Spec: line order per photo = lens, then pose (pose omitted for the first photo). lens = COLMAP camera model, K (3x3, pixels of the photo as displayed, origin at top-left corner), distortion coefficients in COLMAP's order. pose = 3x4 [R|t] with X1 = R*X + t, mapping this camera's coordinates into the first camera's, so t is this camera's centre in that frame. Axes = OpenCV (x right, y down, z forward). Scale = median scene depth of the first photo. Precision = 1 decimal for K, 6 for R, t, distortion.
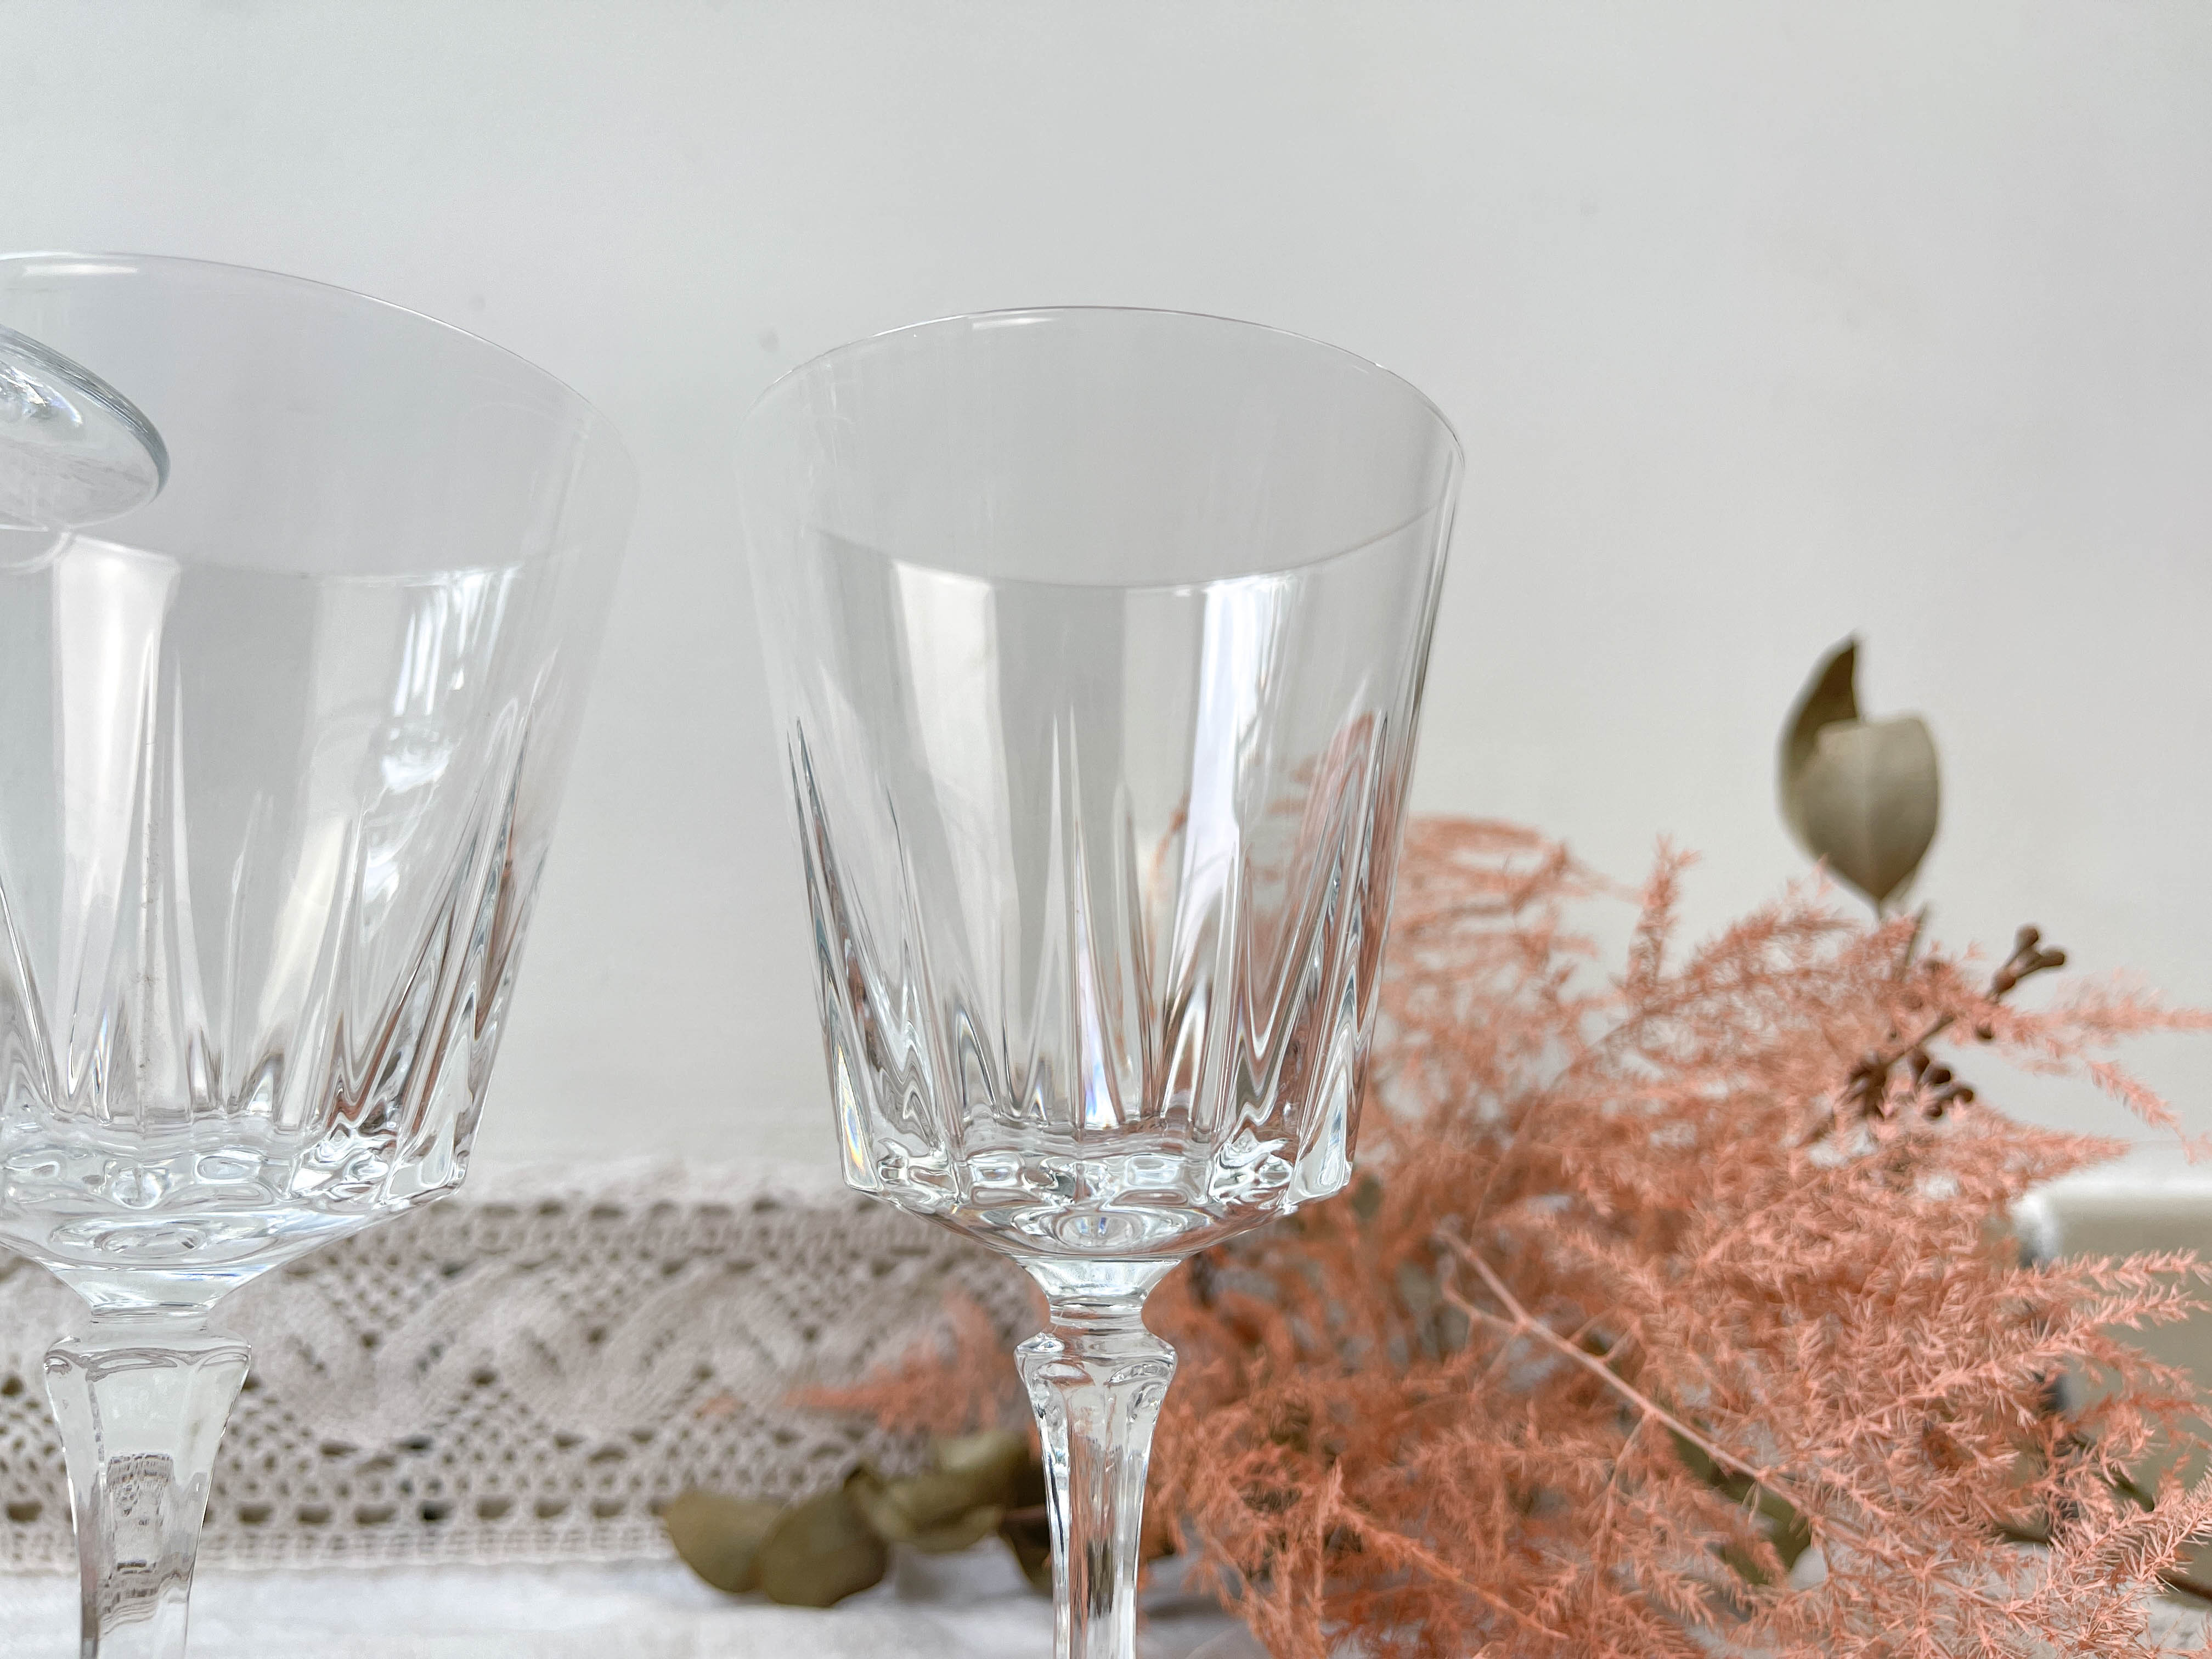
lens RADIAL K [[1751.7, 0, 1106.0], [0, 1751.7, 829.5], [0, 0, 1]] dist [0.026234, -0.048254]
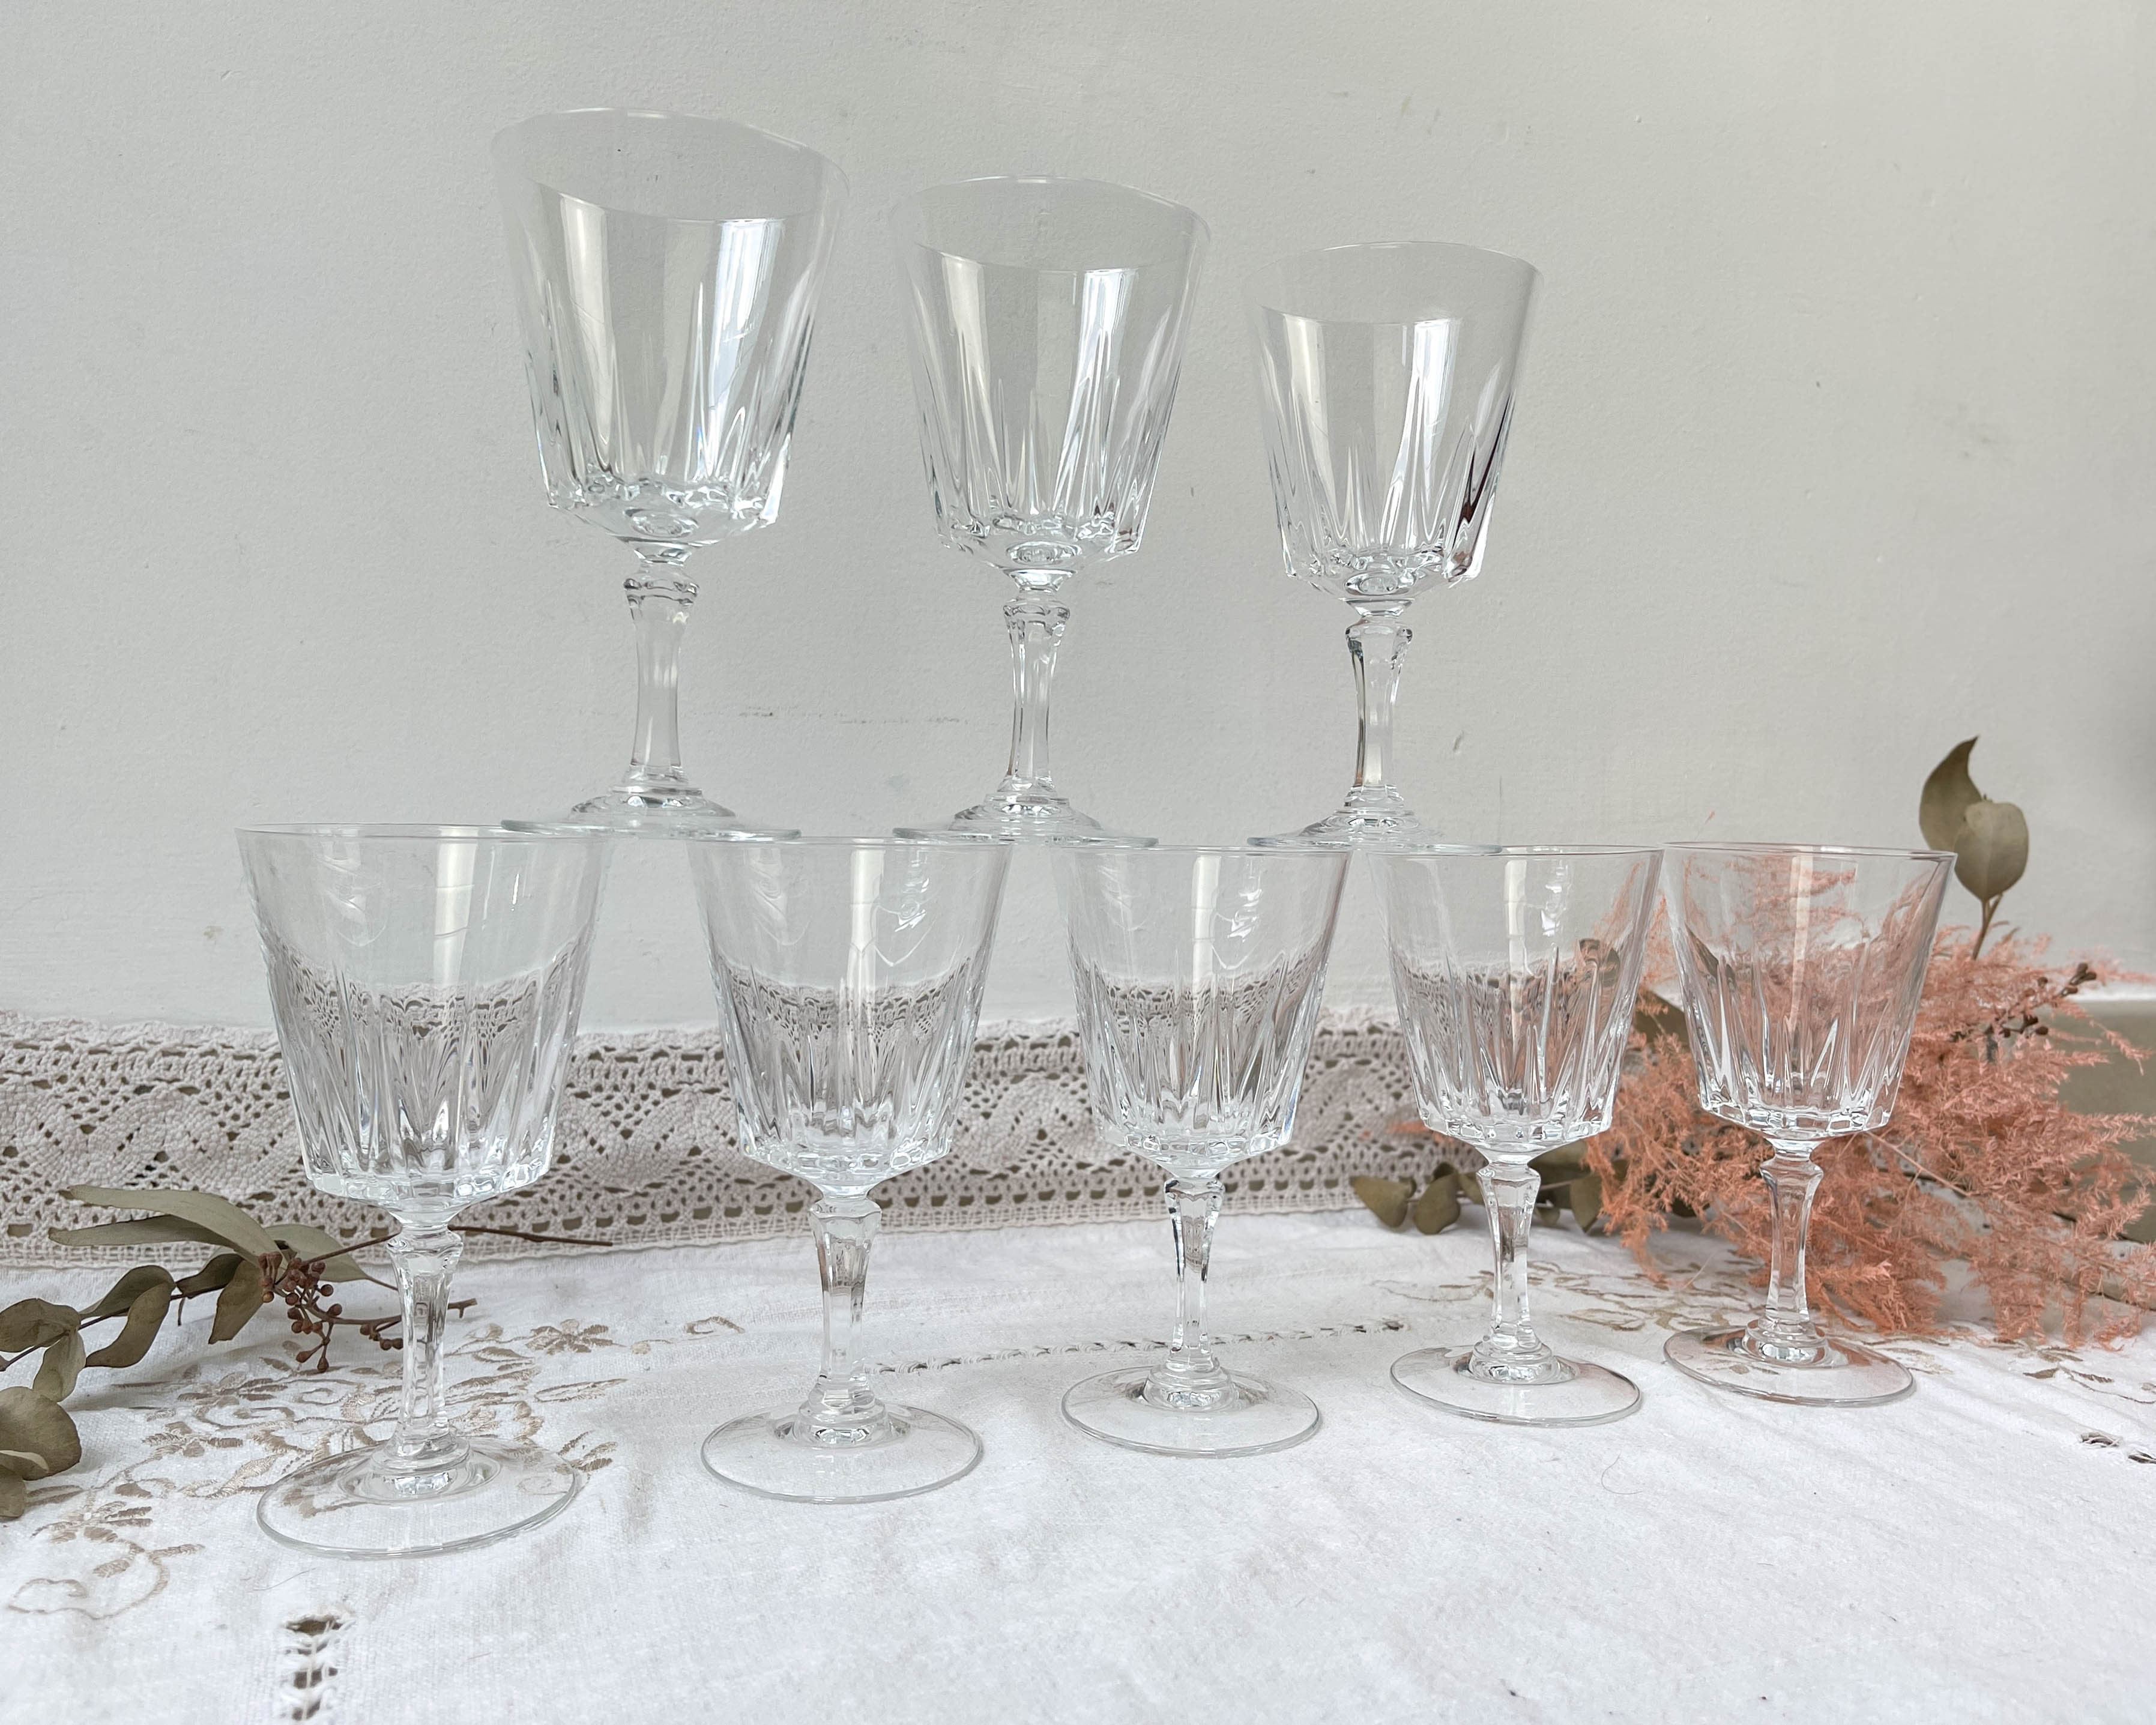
lens RADIAL K [[1850.4, 0, 1067.8], [0, 1850.4, 864.9], [0, 0, 1]] dist [0.080892, -0.123856]
pose [[0.993619, 0.008571, 0.112466, -1.056417], [-0.036736, 0.967332, 0.250836, -0.625970], [-0.106642, -0.253367, 0.961474, -1.166364]]
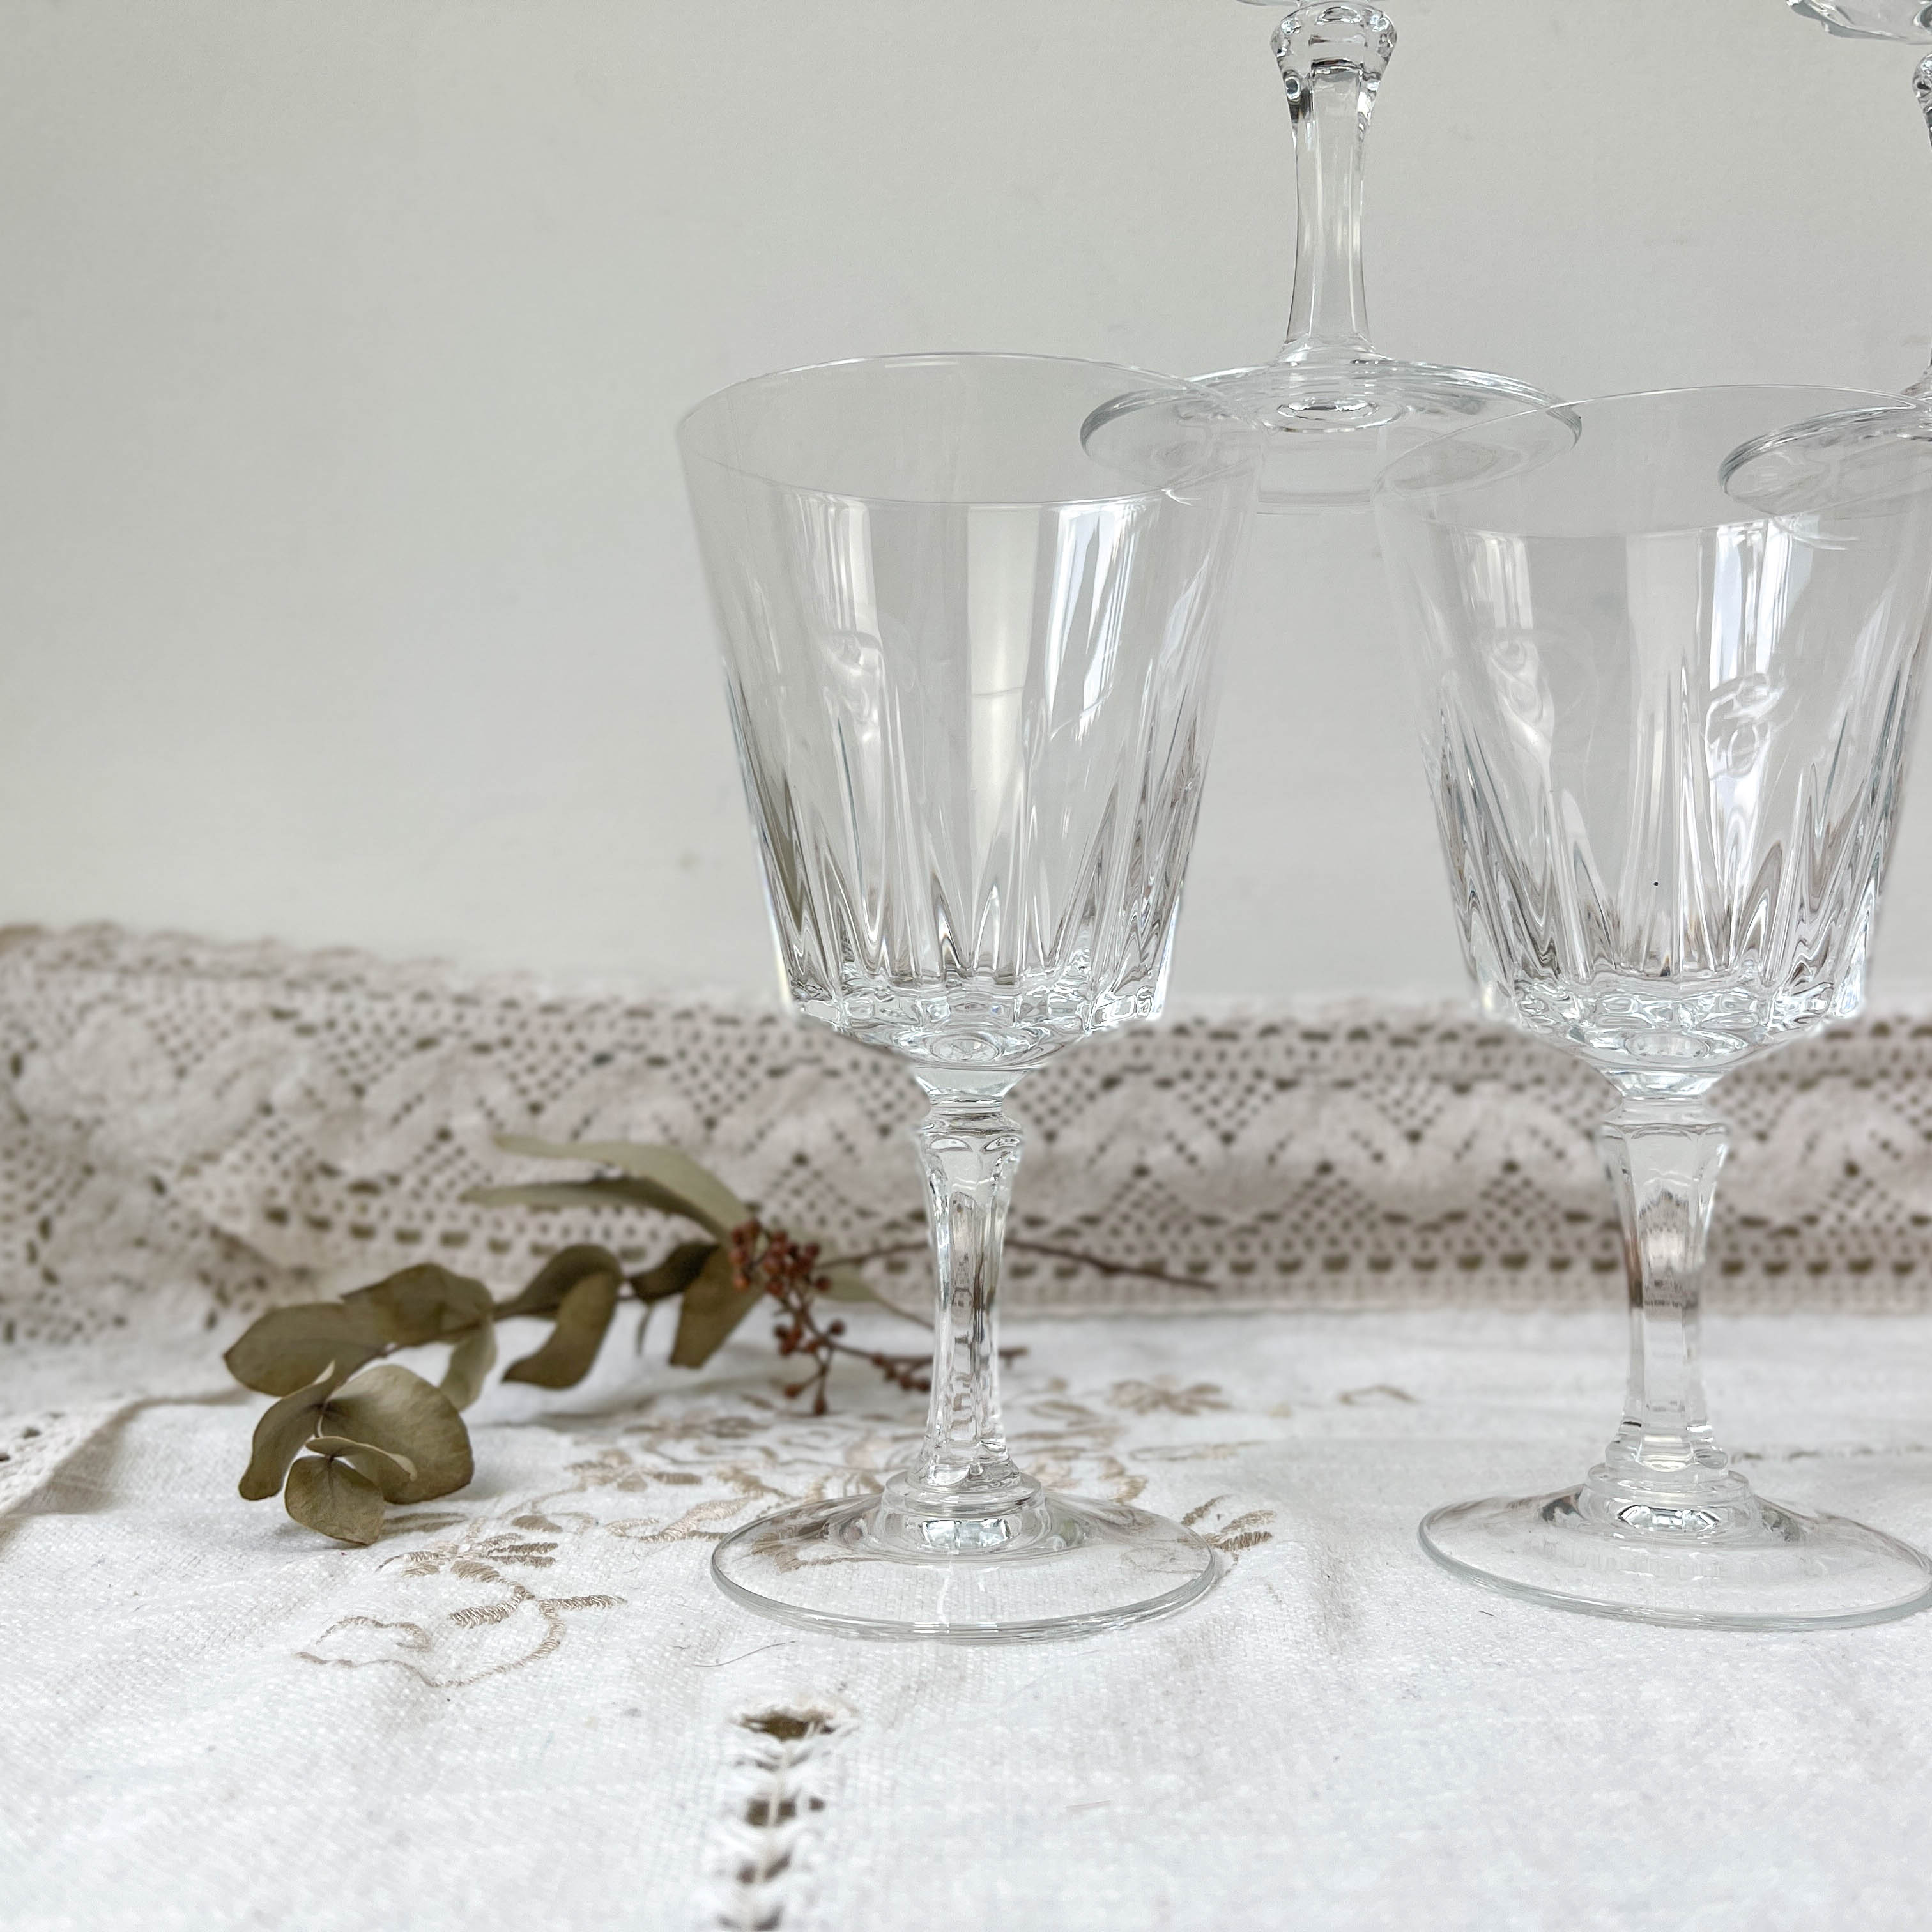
lens RADIAL K [[2011.5, 0, 1001.3], [0, 2011.5, 948.9], [0, 0, 1]] dist [0.009223, 0.001439]
pose [[0.982497, -0.010879, -0.185959, -1.214464], [0.044323, 0.983275, 0.176653, -0.152026], [0.180927, -0.181803, 0.966547, -0.616431]]
